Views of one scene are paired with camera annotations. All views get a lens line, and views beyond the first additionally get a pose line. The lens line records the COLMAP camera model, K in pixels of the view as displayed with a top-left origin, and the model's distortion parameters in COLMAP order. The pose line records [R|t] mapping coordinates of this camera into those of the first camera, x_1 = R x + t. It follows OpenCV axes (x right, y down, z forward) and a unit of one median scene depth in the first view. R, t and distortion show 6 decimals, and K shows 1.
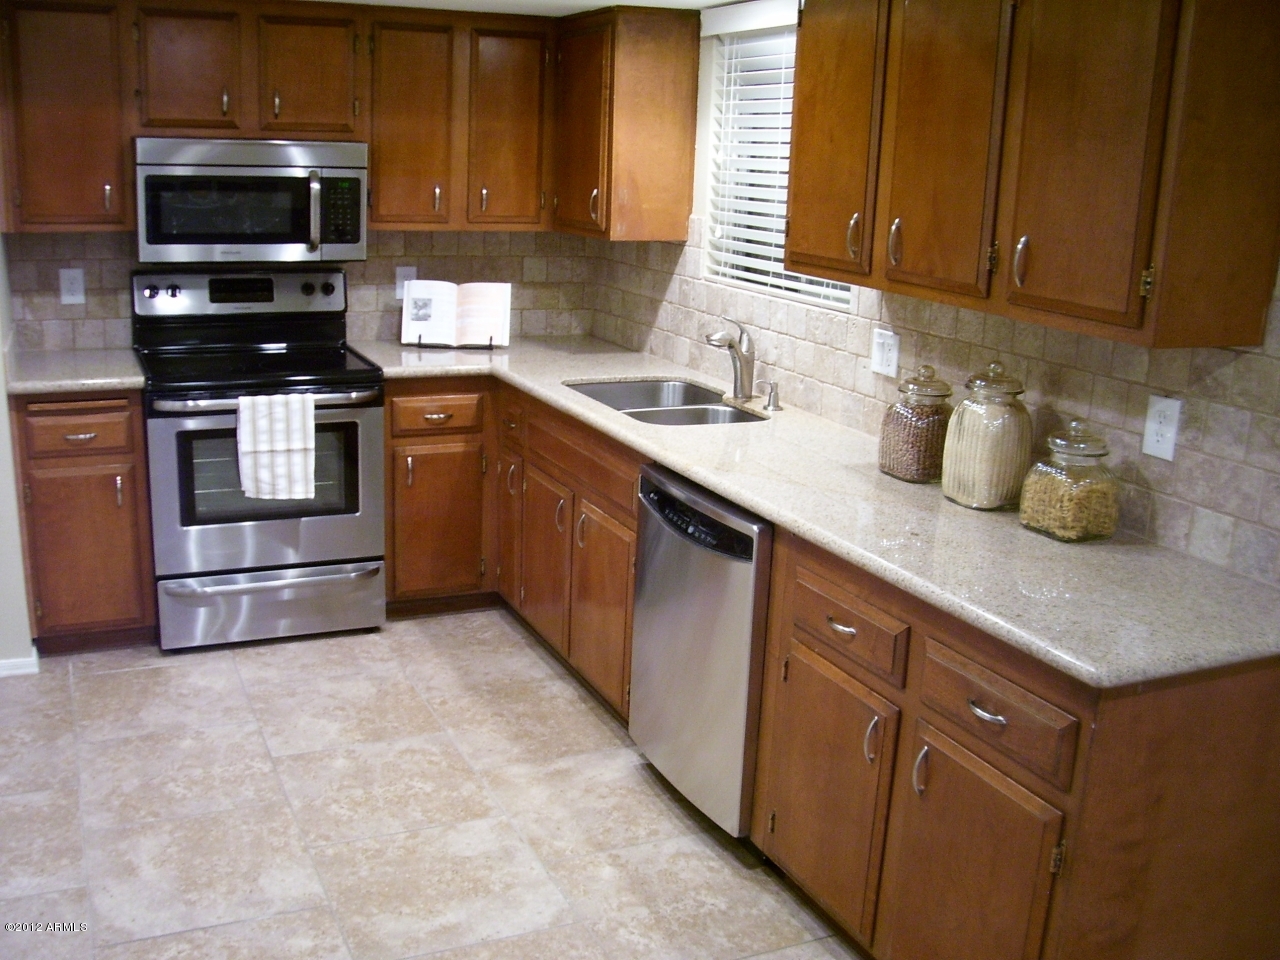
lens RADIAL K [[1276.1, 0, 628.0], [0, 1276.1, 477.7], [0, 0, 1]] dist [-0.106080, 0.000000]
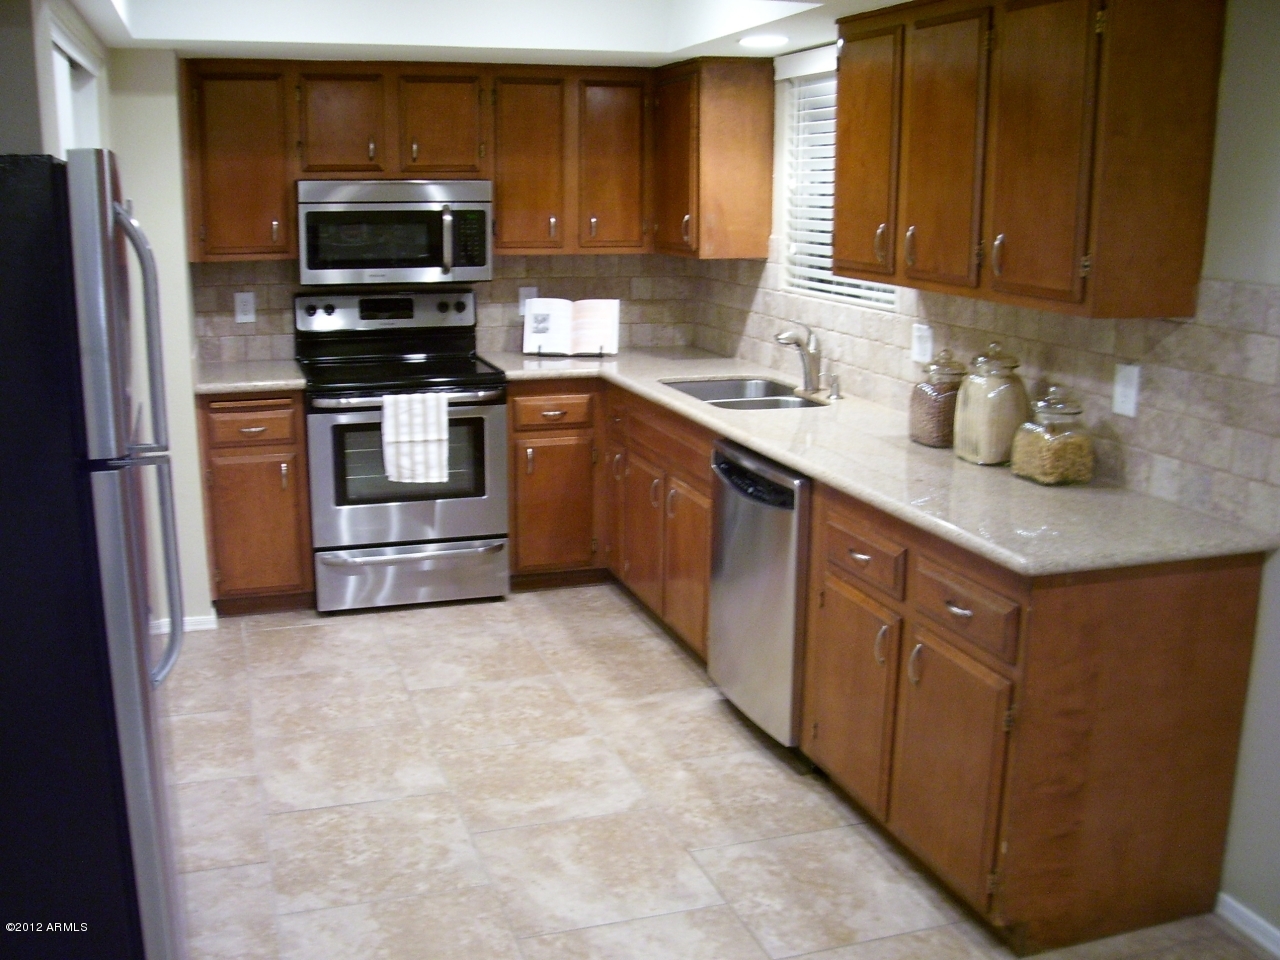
lens RADIAL K [[1276.1, 0, 643.3], [0, 1276.1, 467.5], [0, 0, 1]] dist [-0.106080, 0.000000]
pose [[0.994576, -0.009623, -0.103562, 0.058000], [0.005819, 0.999299, -0.036973, 0.049694], [0.103845, 0.036169, 0.993936, -0.160585]]
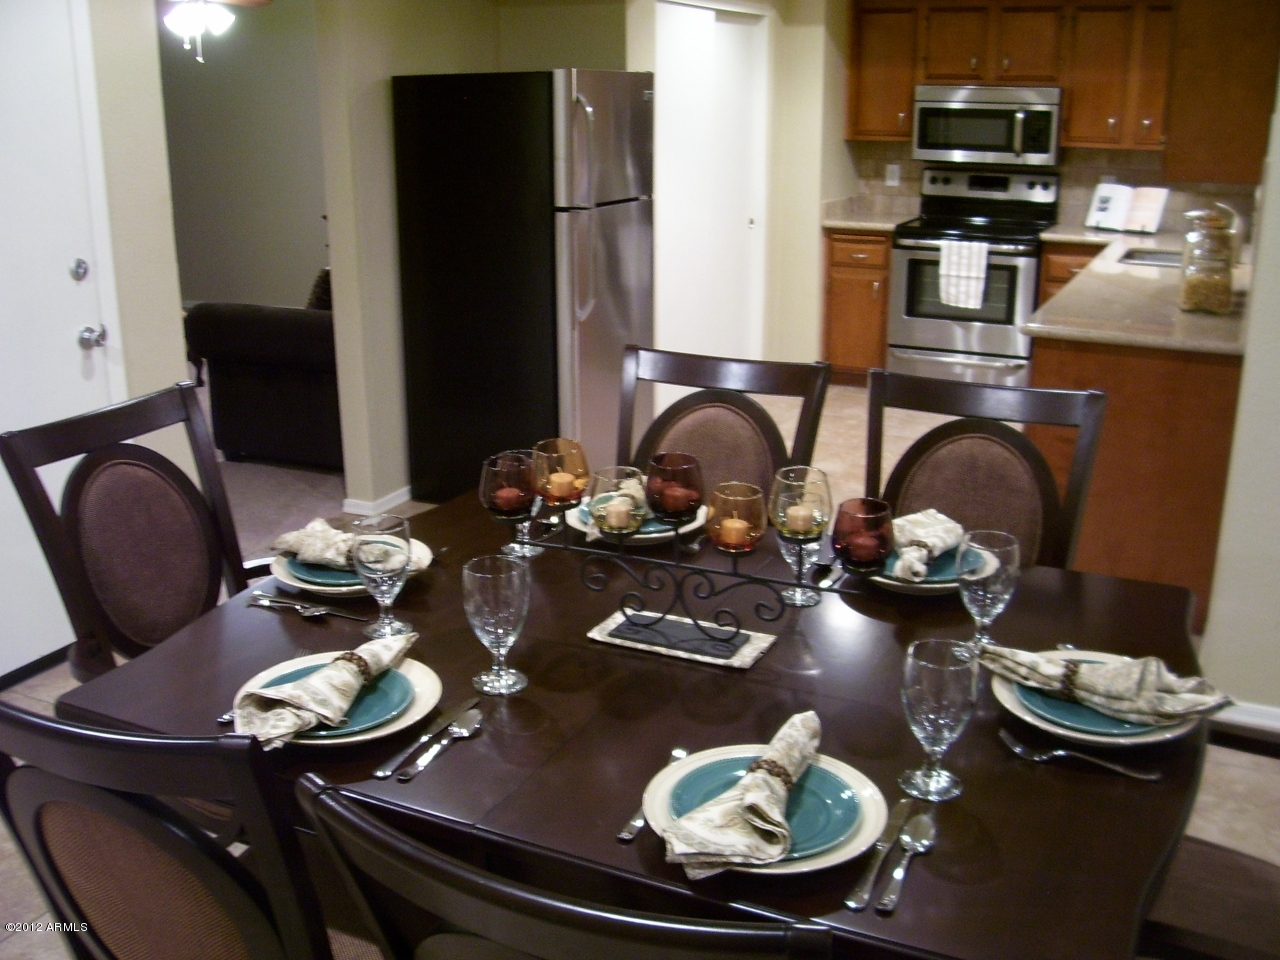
lens RADIAL K [[1276.1, 0, 642.0], [0, 1276.1, 486.4], [0, 0, 1]] dist [-0.106080, 0.000000]
pose [[0.654828, 0.192895, -0.730748, 0.720888], [-0.163233, 0.980157, 0.112458, 0.132426], [0.737940, 0.045642, 0.673321, -0.406031]]
